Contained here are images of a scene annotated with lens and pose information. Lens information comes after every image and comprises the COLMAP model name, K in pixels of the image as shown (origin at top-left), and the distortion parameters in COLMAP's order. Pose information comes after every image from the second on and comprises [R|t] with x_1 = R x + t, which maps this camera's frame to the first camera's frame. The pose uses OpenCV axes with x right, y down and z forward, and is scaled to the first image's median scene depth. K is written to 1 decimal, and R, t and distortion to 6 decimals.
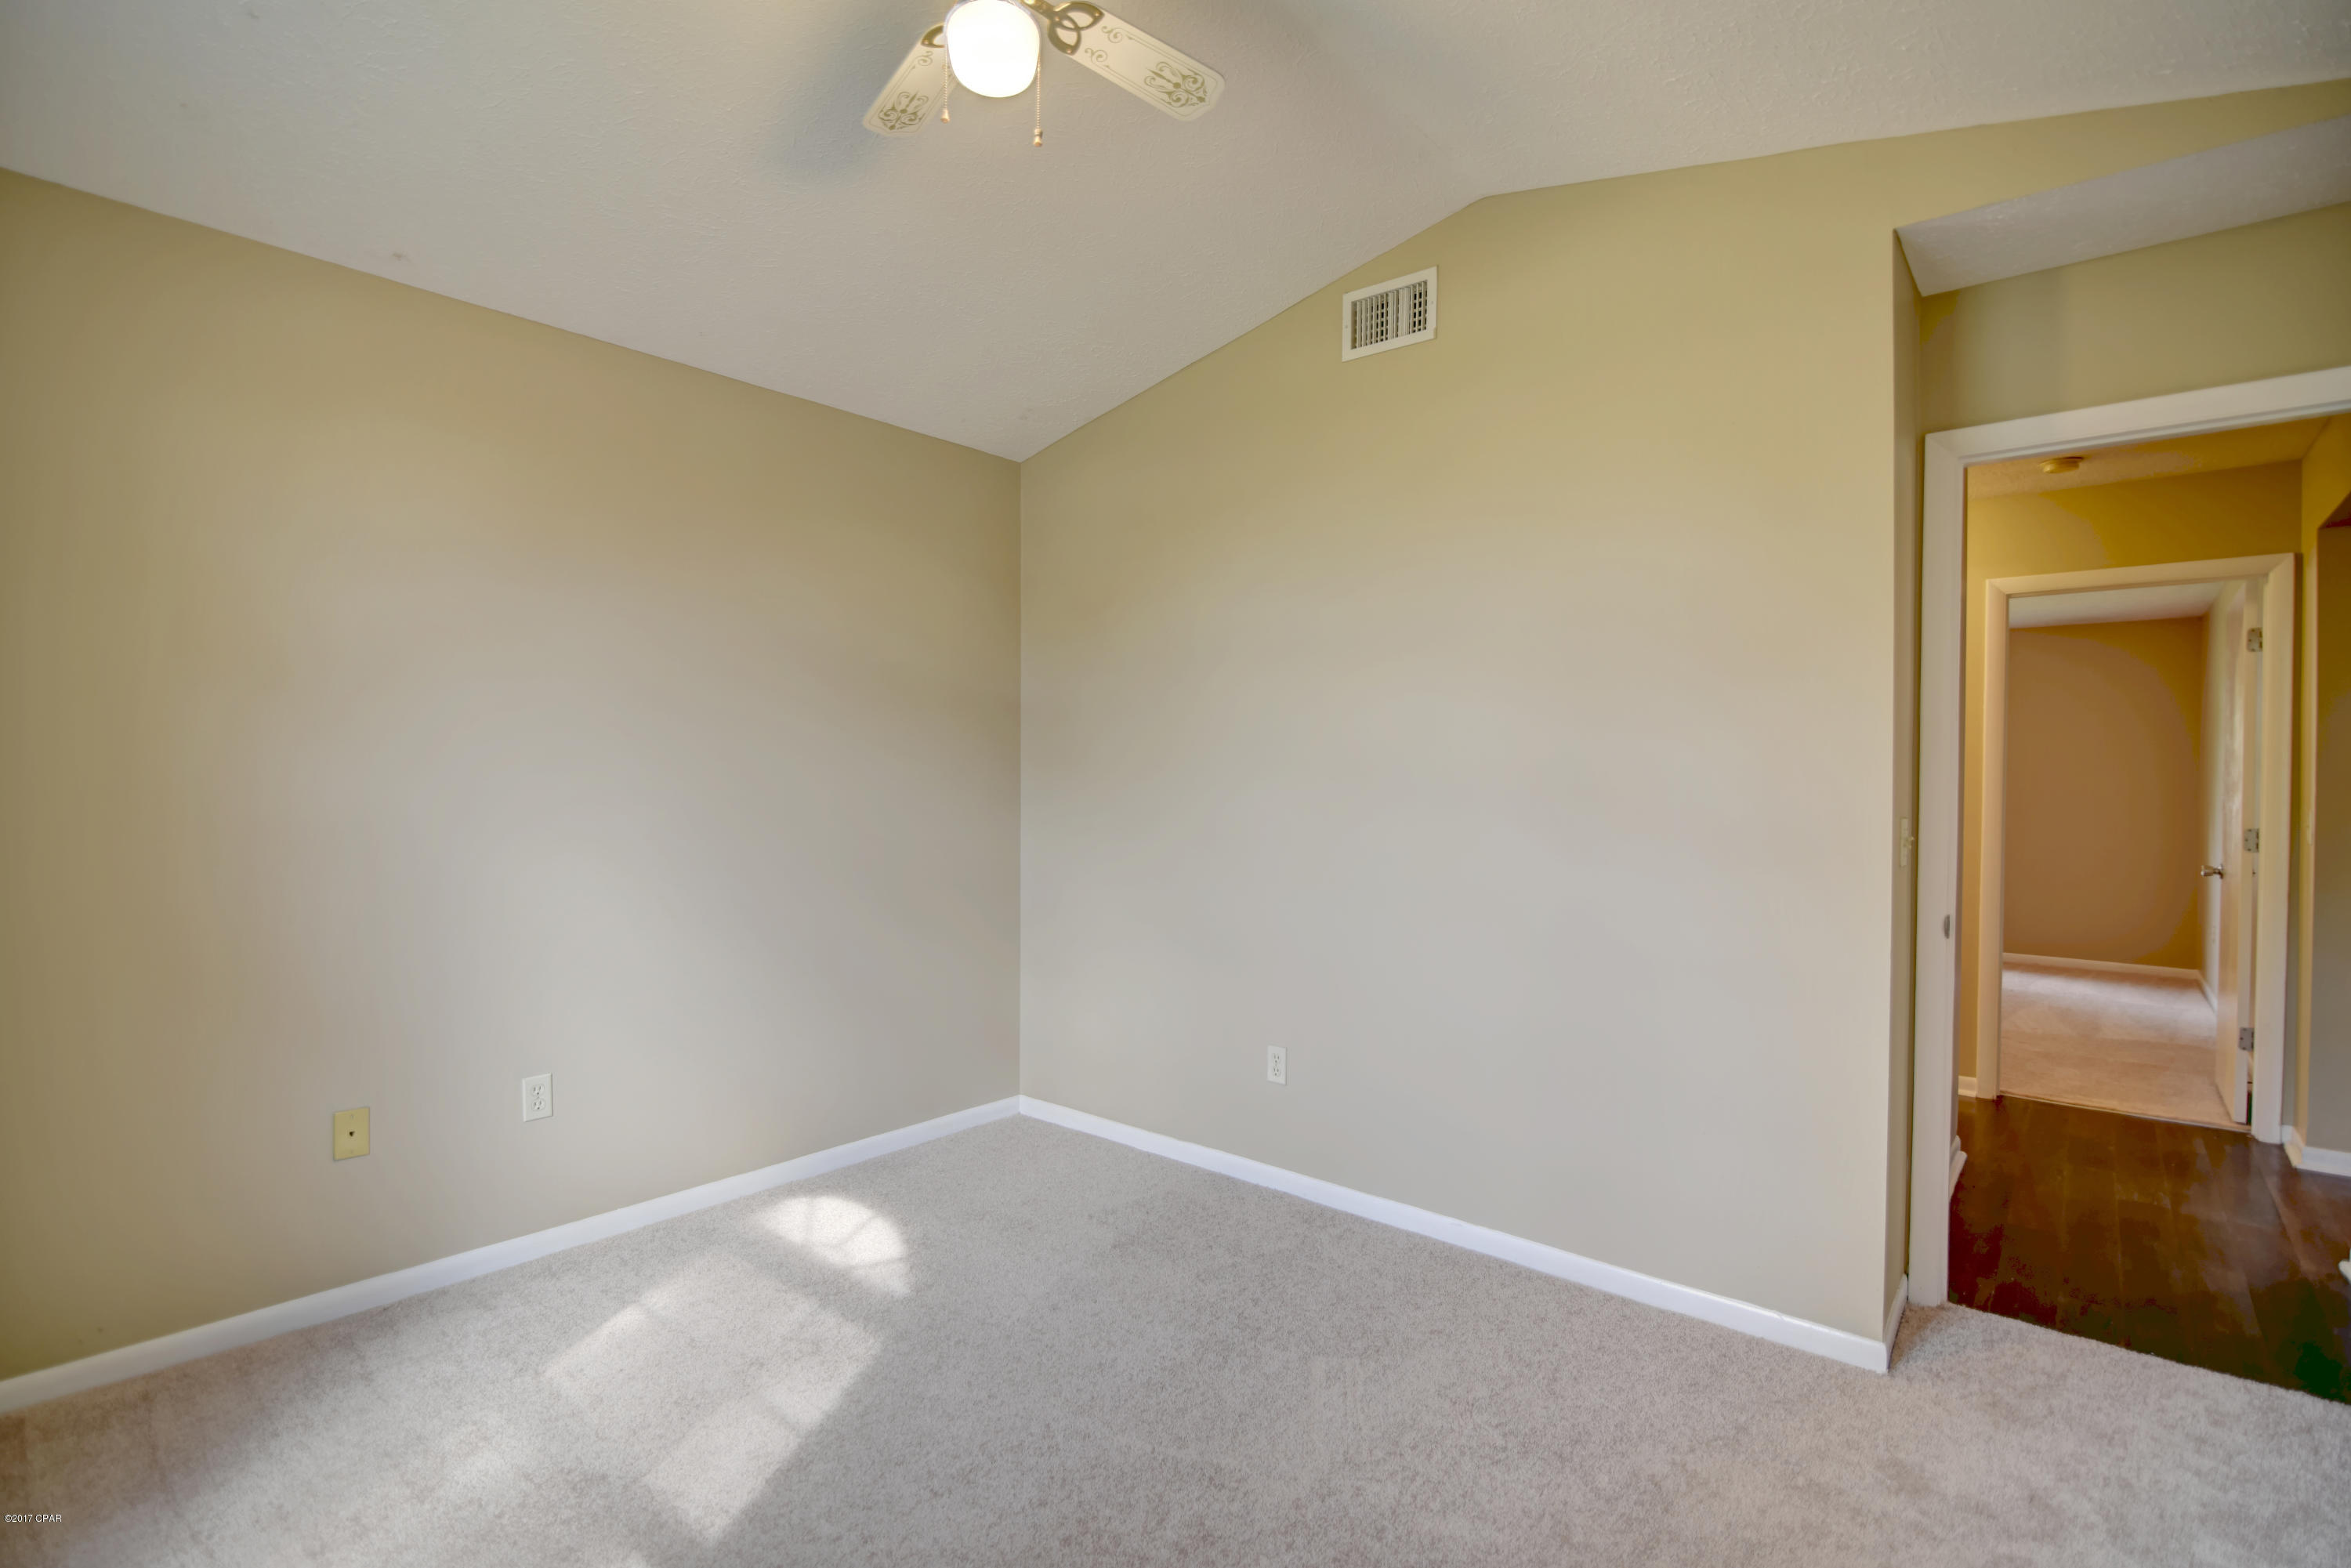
lens RADIAL K [[1082.5, 0, 1168.8], [0, 1082.5, 787.1], [0, 0, 1]] dist [-0.017522, 0.000816]
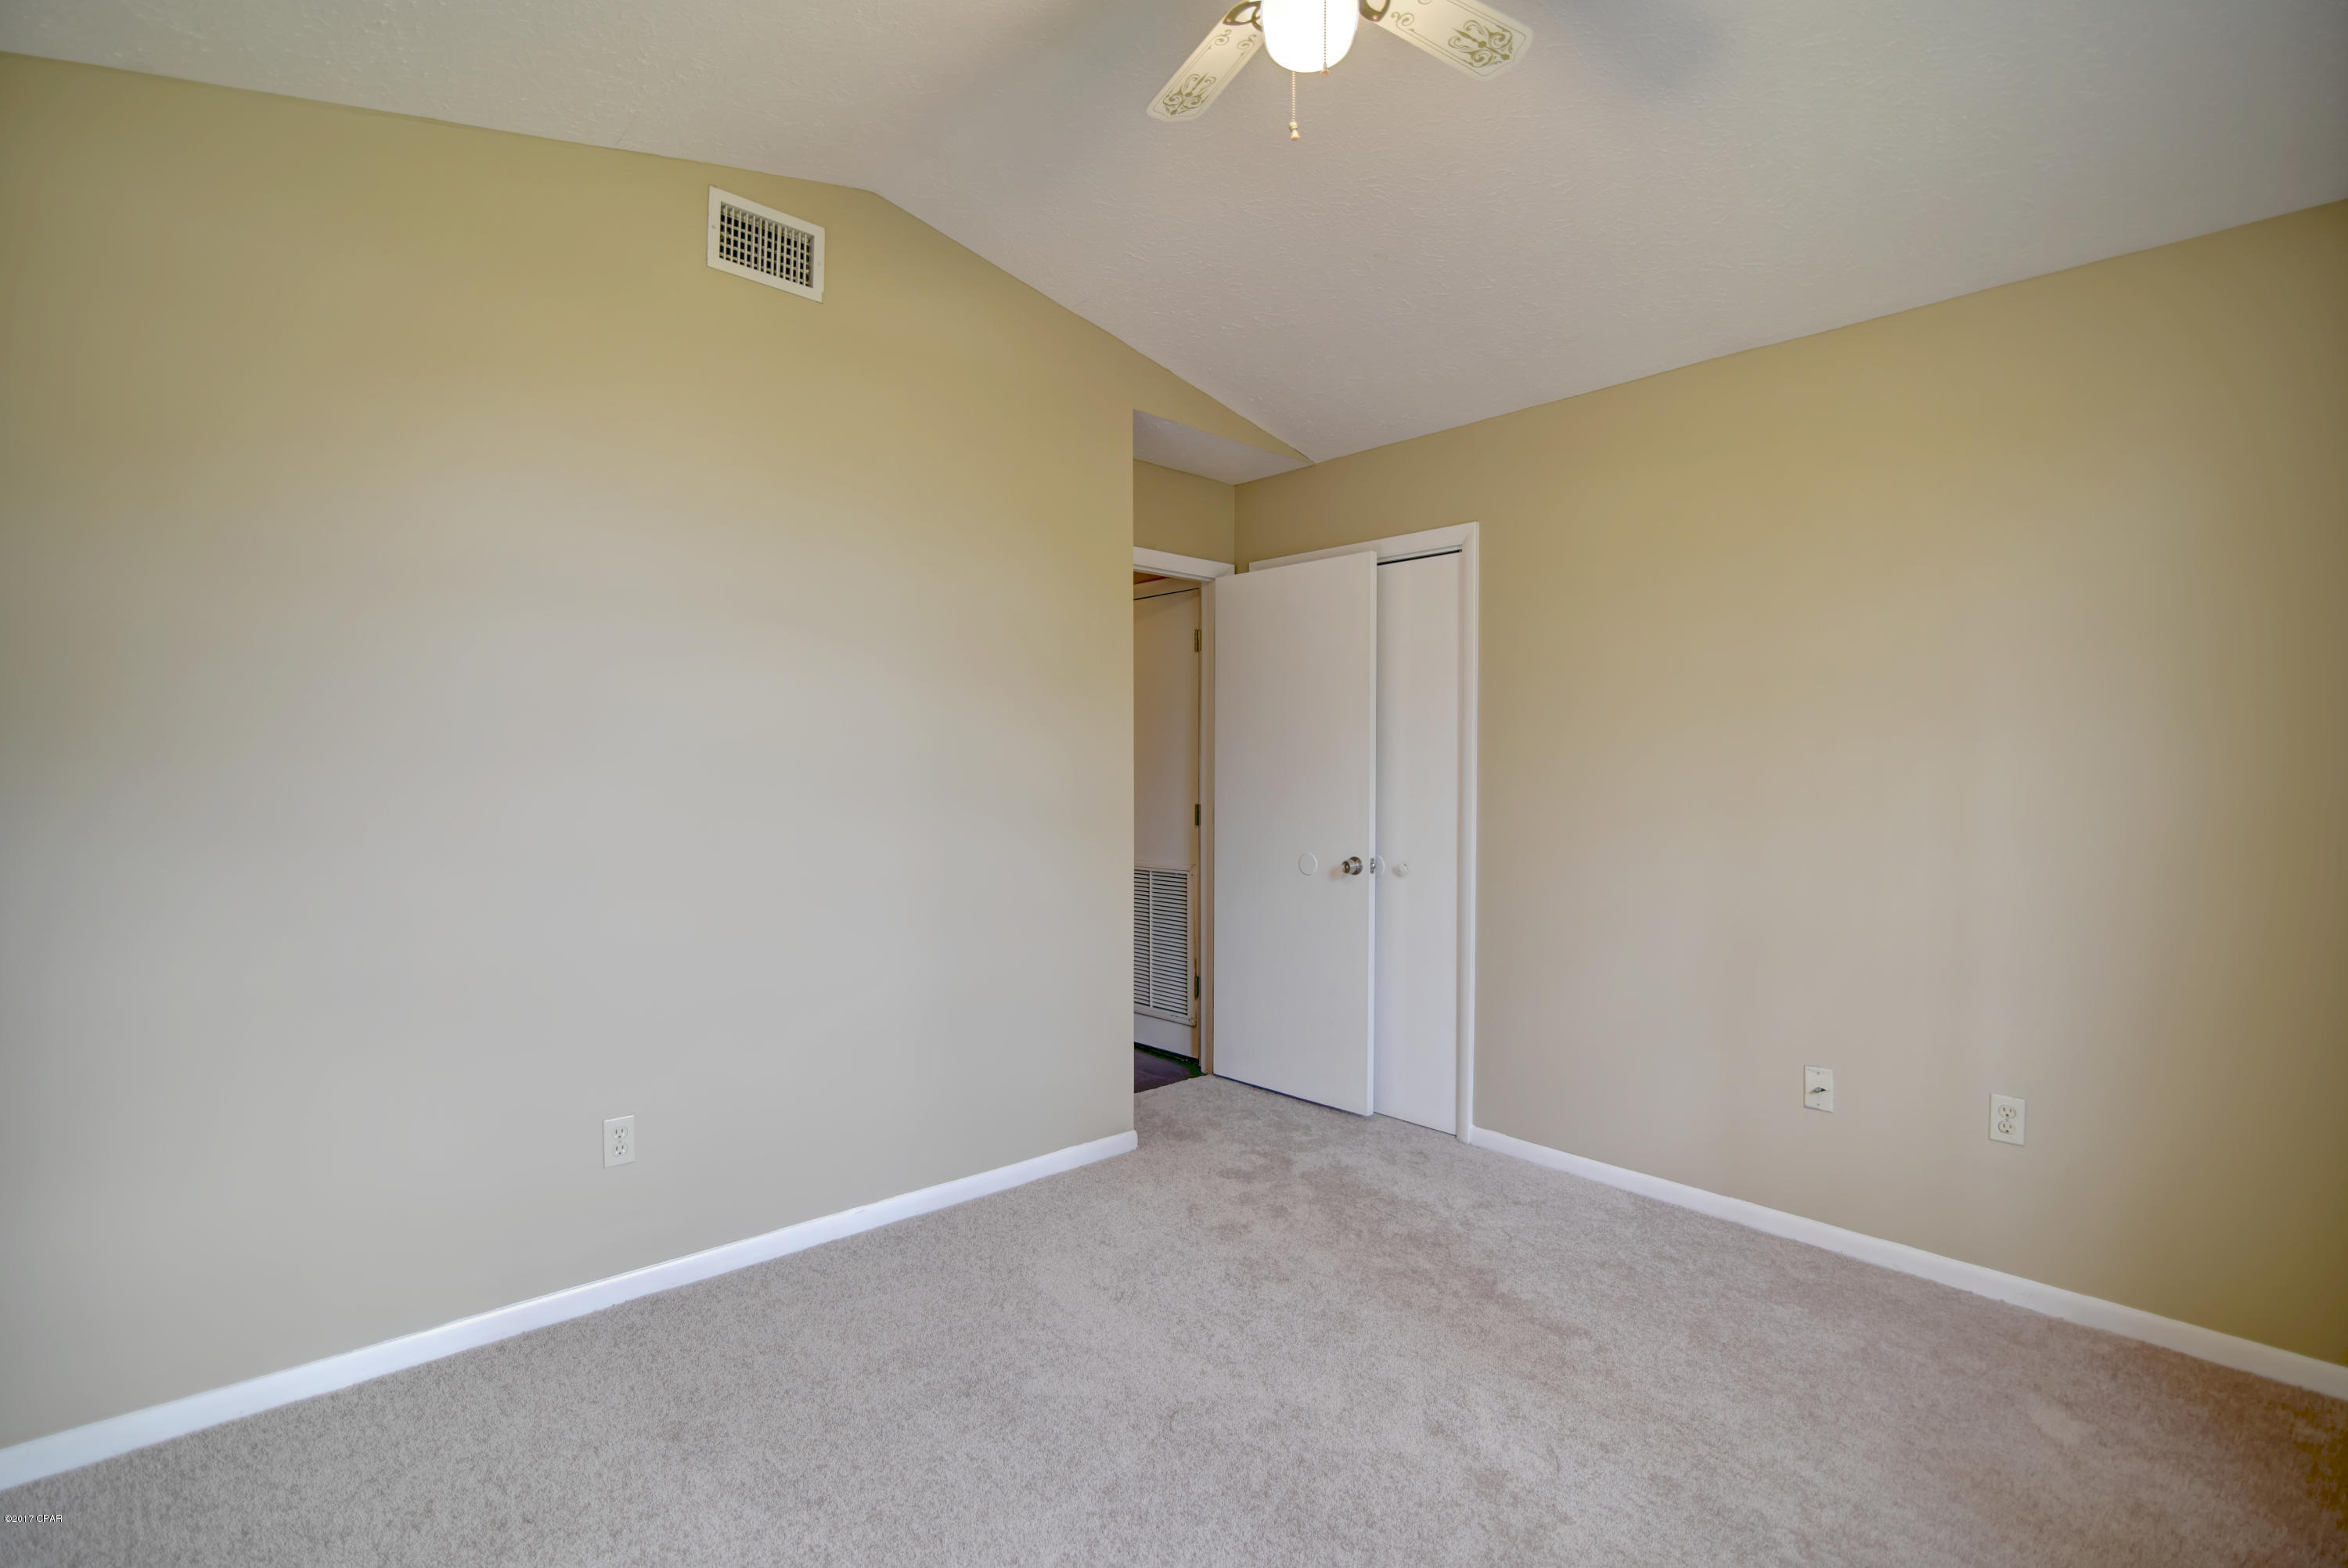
lens RADIAL K [[1081.0, 0, 1167.3], [0, 1081.0, 787.1], [0, 0, 1]] dist [-0.017522, 0.000816]
pose [[0.123643, -0.023059, 0.992059, -0.685717], [0.003179, 0.999734, 0.022841, -0.010501], [-0.992322, 0.000329, 0.123684, 0.596750]]
